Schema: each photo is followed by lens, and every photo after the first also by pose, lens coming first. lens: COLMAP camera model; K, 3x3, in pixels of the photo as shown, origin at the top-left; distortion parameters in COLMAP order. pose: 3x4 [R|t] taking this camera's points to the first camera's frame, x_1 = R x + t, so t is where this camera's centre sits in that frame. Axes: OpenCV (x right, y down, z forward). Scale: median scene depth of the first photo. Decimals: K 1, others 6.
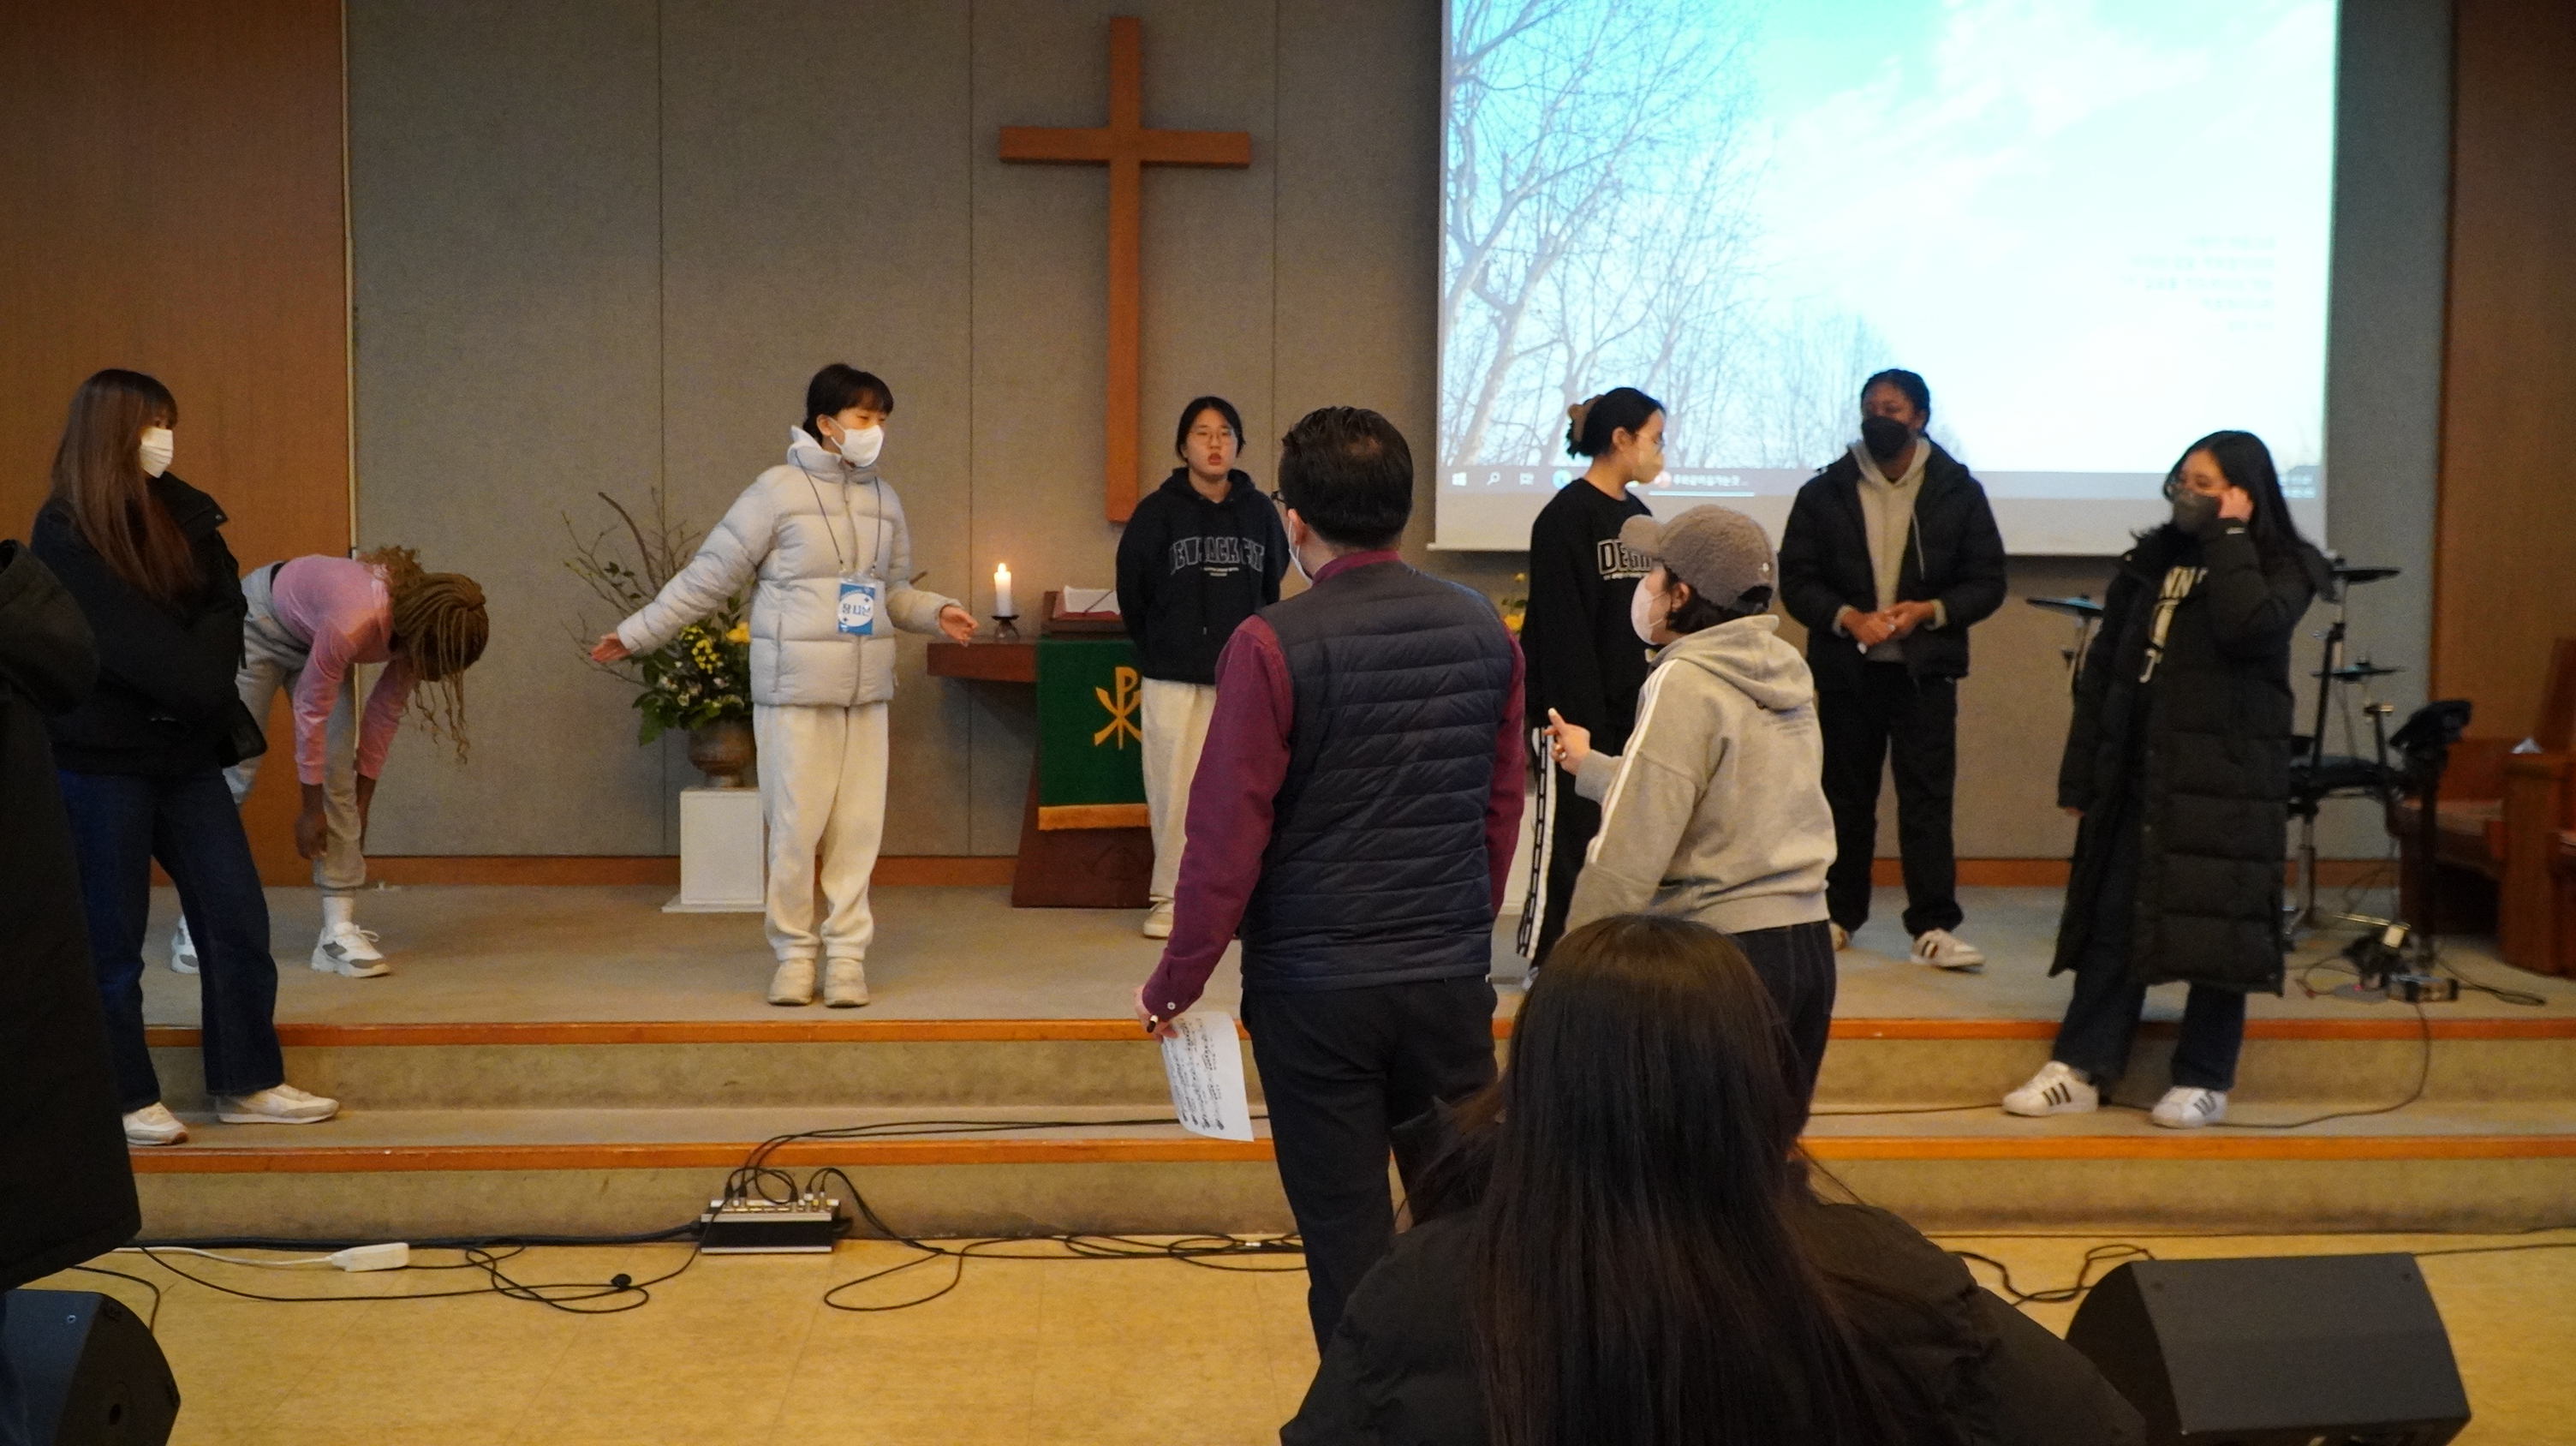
lens RADIAL K [[2593.8, 0, 1288.0], [0, 2593.8, 723.0], [0, 0, 1]] dist [0.051123, -0.009370]
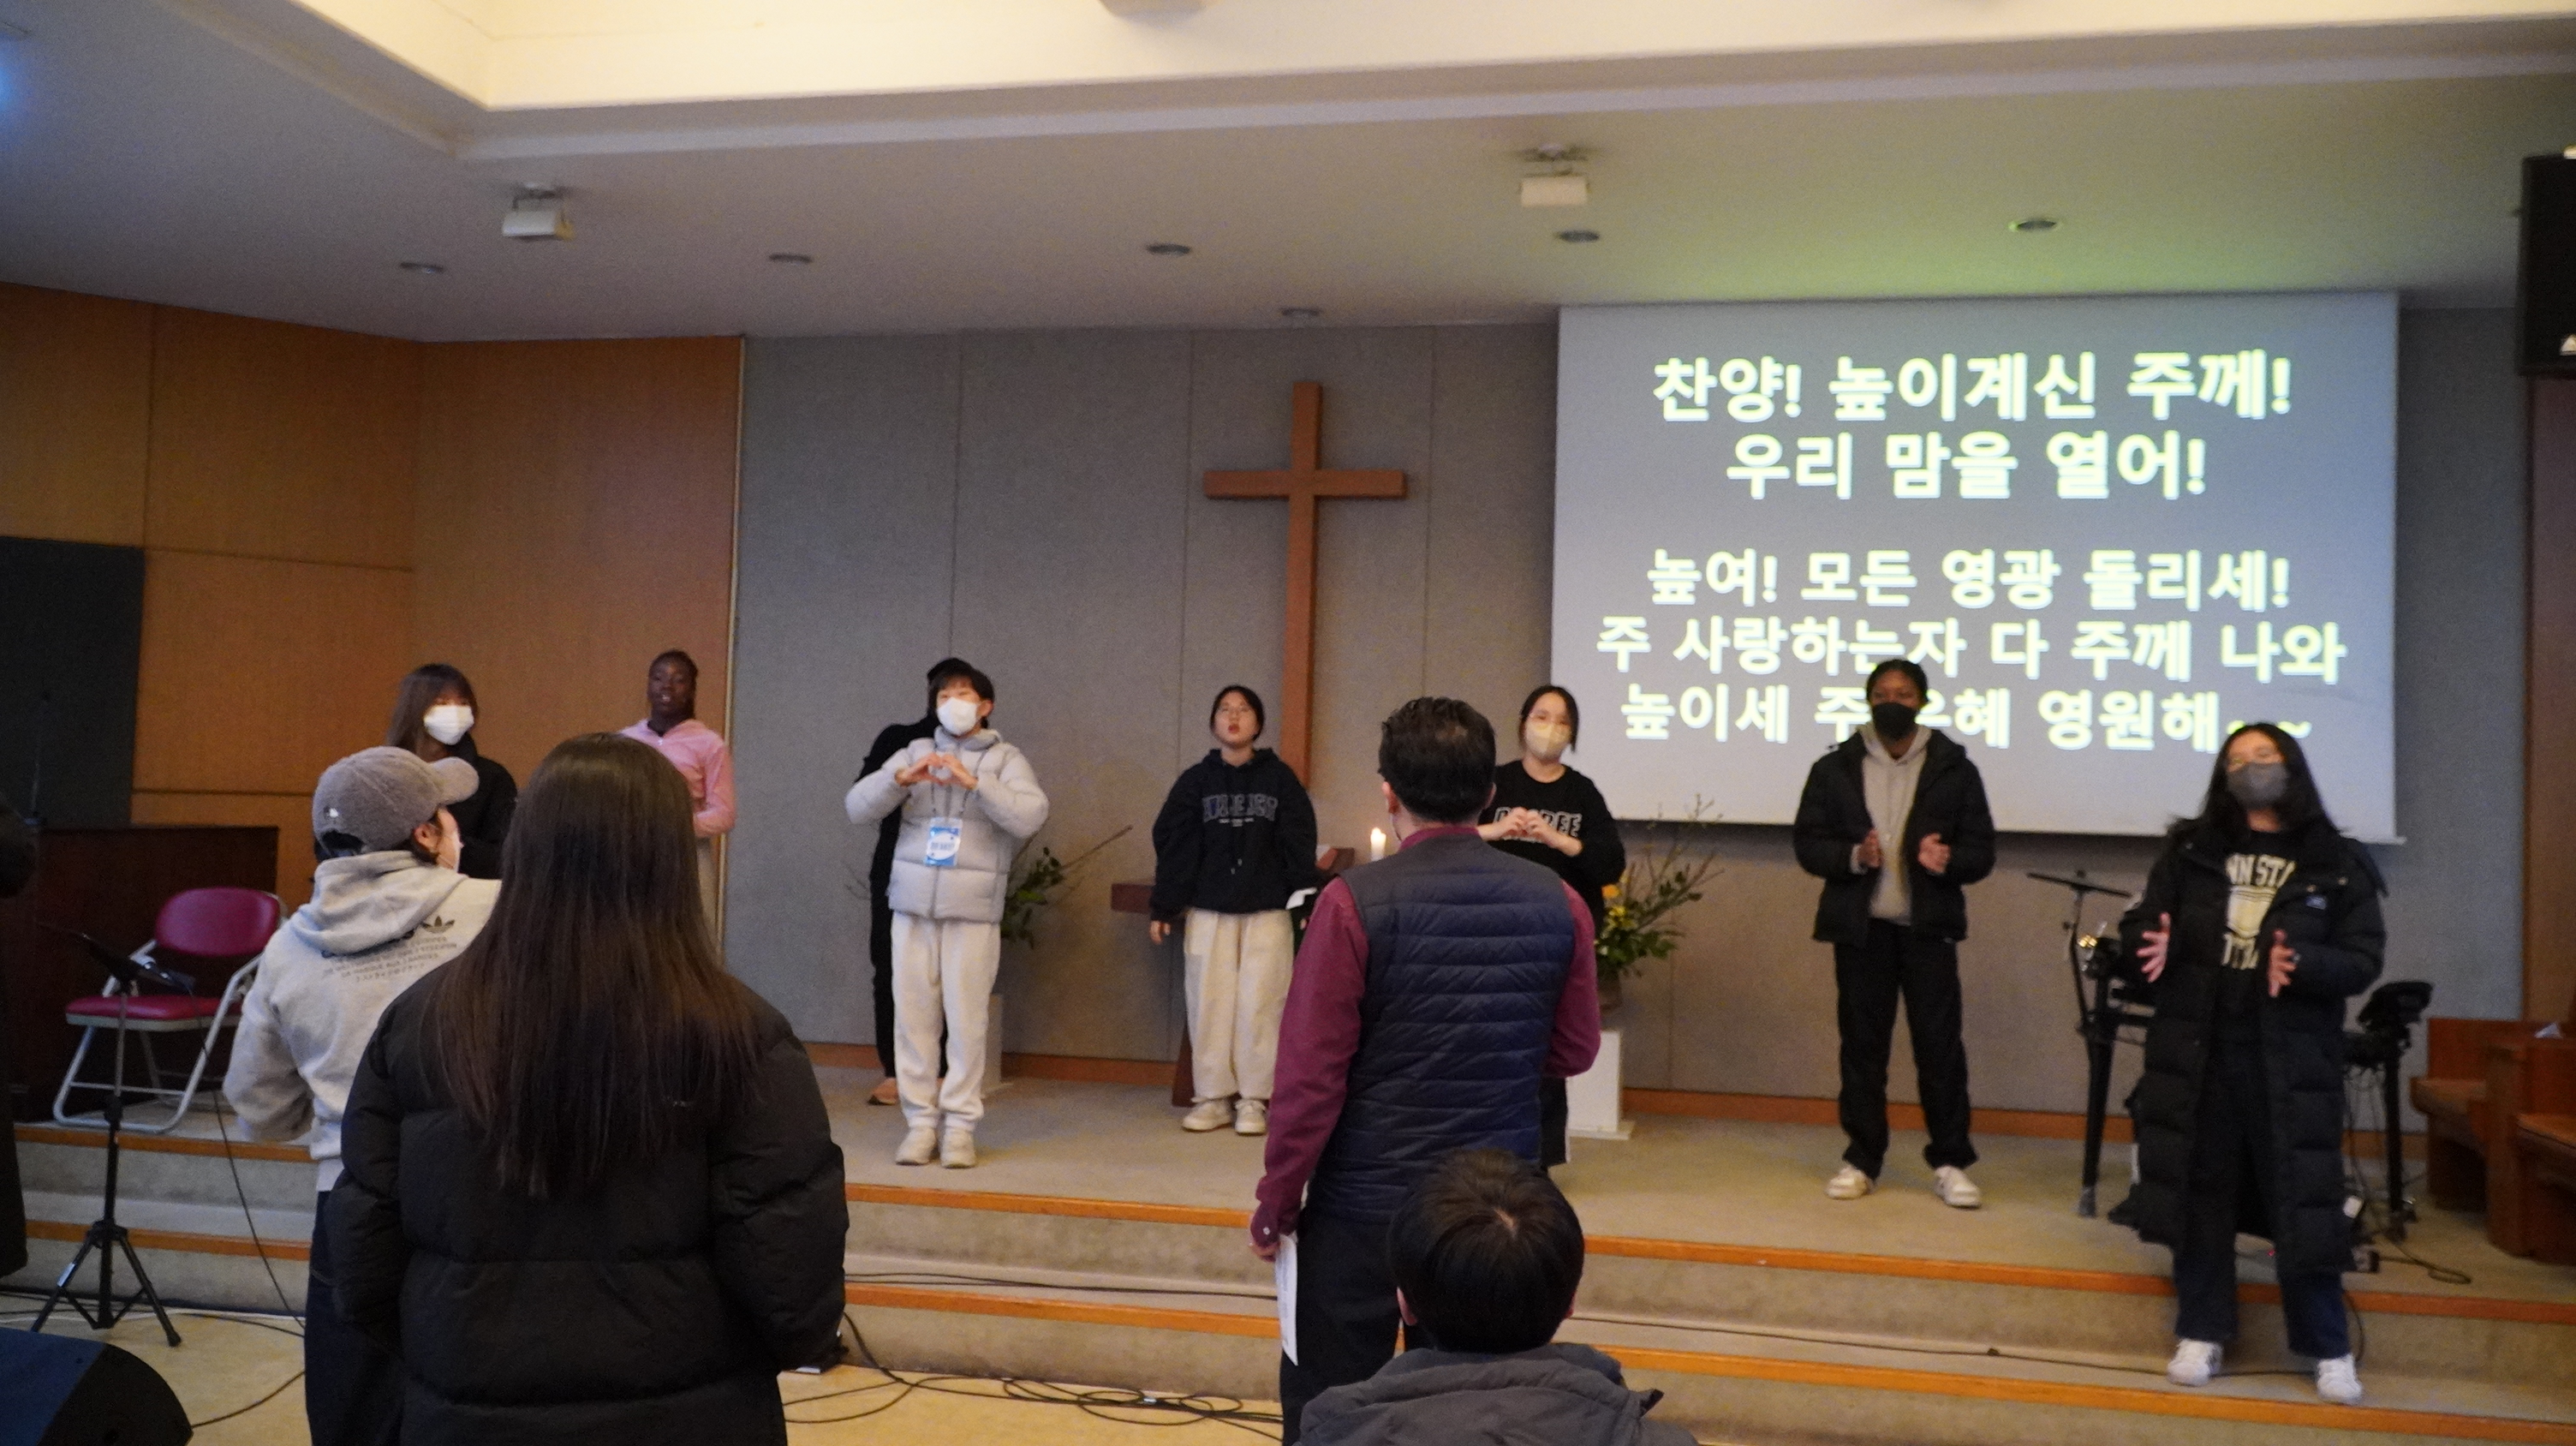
lens RADIAL K [[2187.7, 0, 1288.0], [0, 2187.7, 723.0], [0, 0, 1]] dist [0.012572, 0.006371]
pose [[0.961186, 0.008271, -0.275776, 0.259829], [-0.039146, 0.993527, -0.106642, 0.000383], [0.273109, 0.113299, 0.955288, 0.033387]]
